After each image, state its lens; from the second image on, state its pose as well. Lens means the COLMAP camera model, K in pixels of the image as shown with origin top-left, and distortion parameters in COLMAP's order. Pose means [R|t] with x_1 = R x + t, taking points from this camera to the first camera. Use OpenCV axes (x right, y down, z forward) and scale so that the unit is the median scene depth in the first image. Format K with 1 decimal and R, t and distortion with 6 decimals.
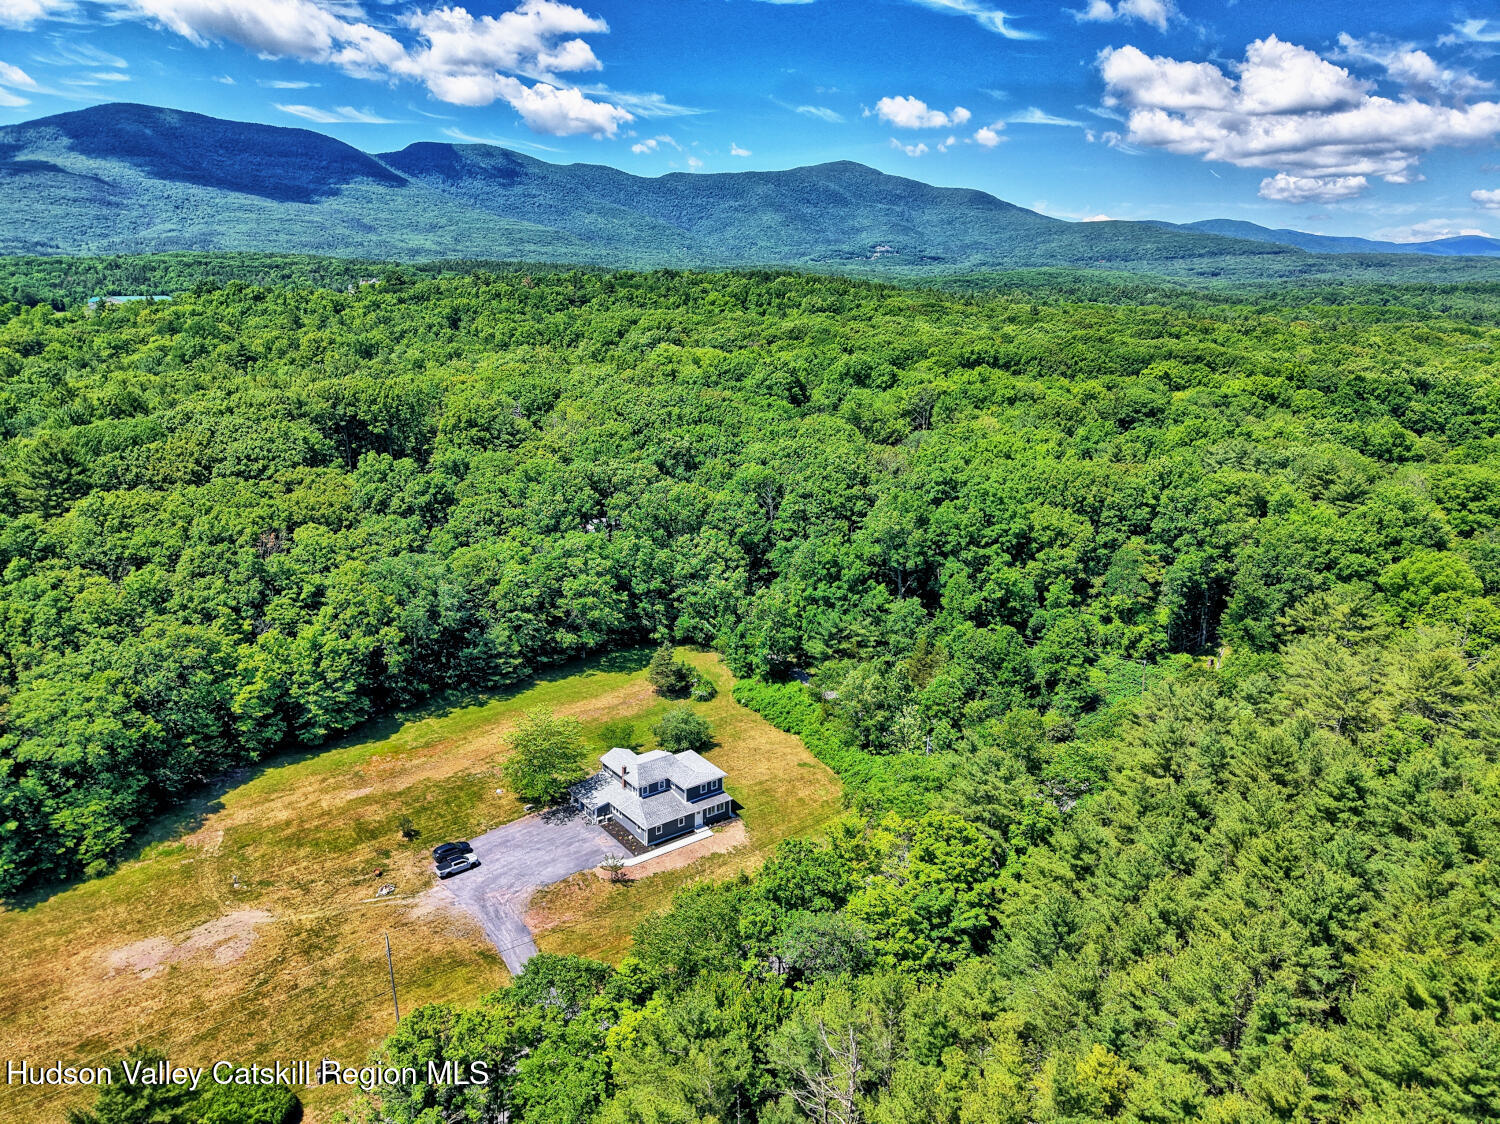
lens RADIAL K [[1003.1, 0, 741.2], [0, 1003.1, 565.9], [0, 0, 1]] dist [0.016846, -0.015083]
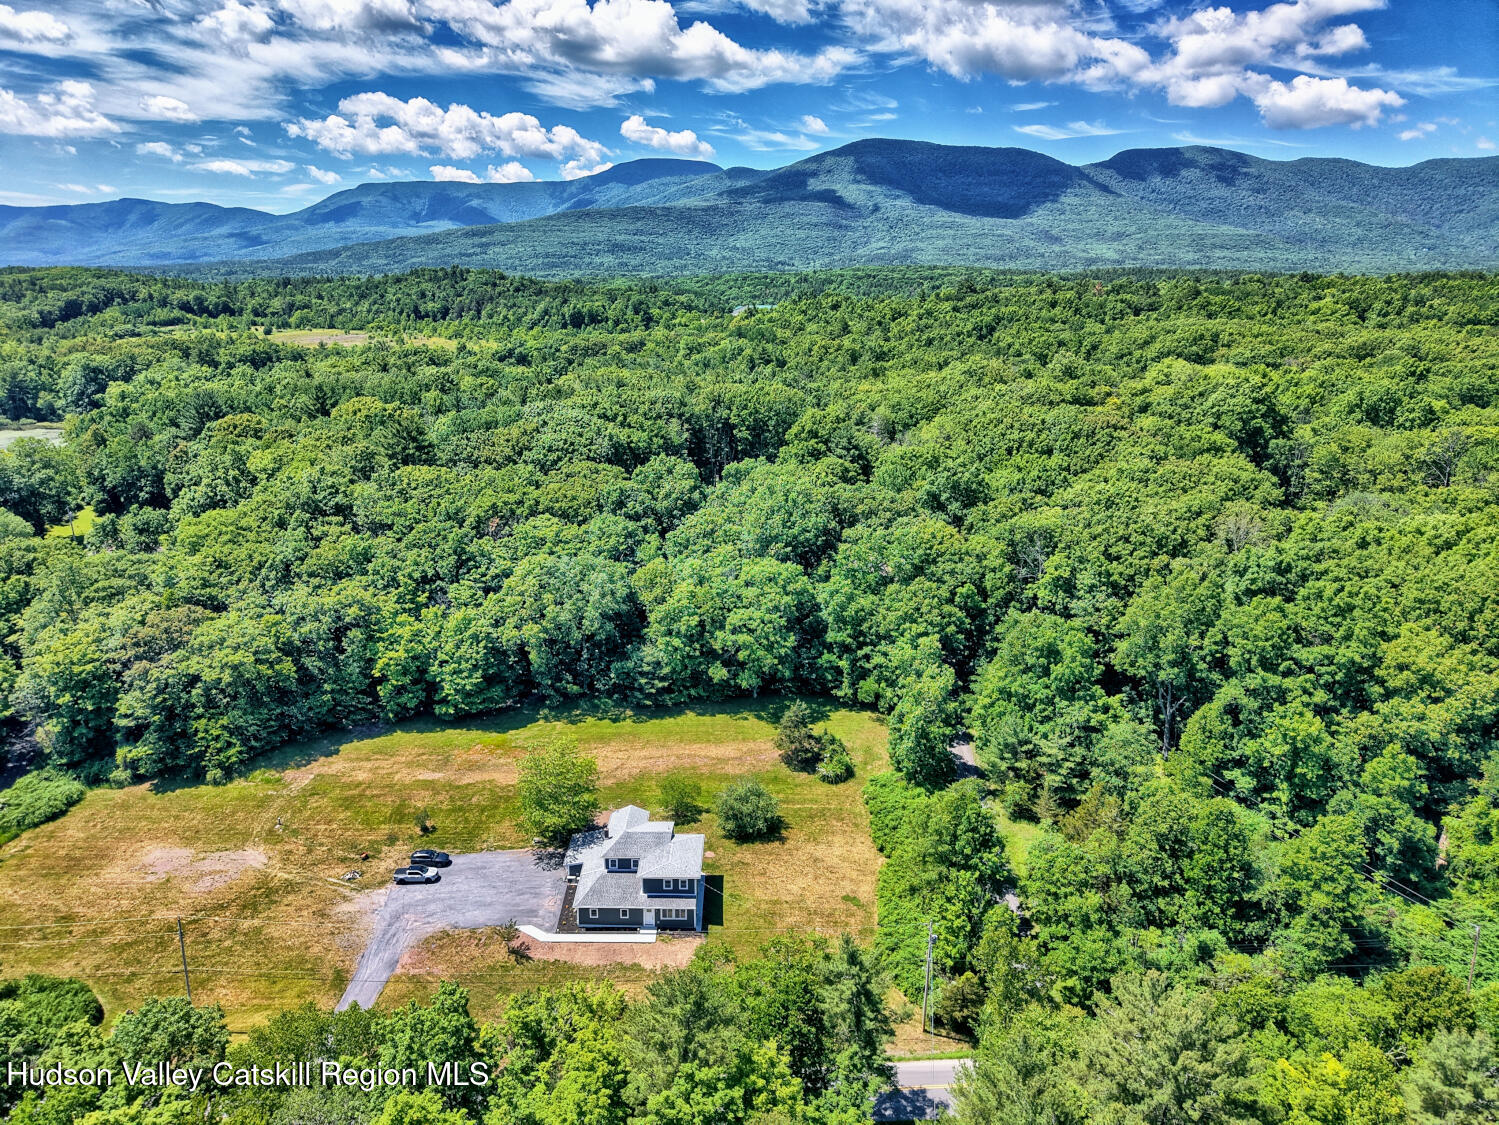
lens RADIAL K [[1002.4, 0, 760.3], [0, 1002.4, 555.1], [0, 0, 1]] dist [0.016846, -0.015083]
pose [[0.799881, 0.147120, -0.581847, 0.331973], [-0.158079, 0.986901, 0.032223, -0.062037], [0.578966, 0.066204, 0.812660, 0.243236]]
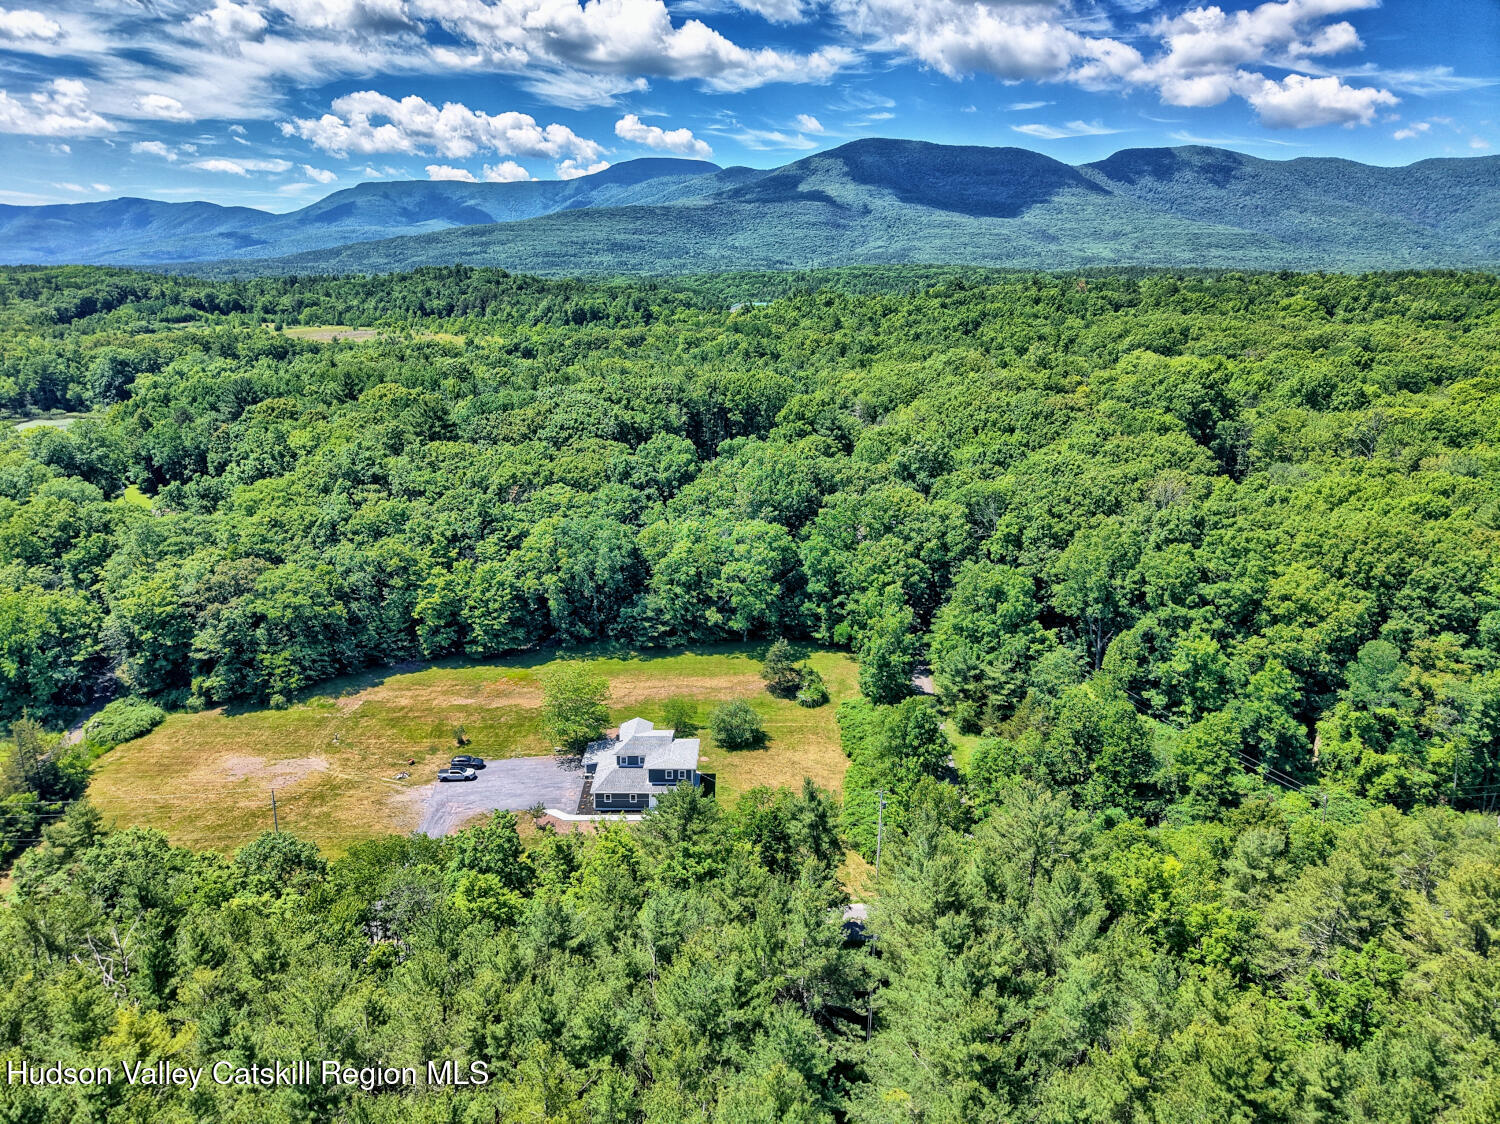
lens RADIAL K [[1003.1, 0, 757.0], [0, 1003.1, 554.6], [0, 0, 1]] dist [0.016846, -0.015083]
pose [[0.799196, 0.147273, -0.582750, 0.414167], [-0.158153, 0.986879, 0.032510, -0.030271], [0.579891, 0.066182, 0.812001, 0.153463]]
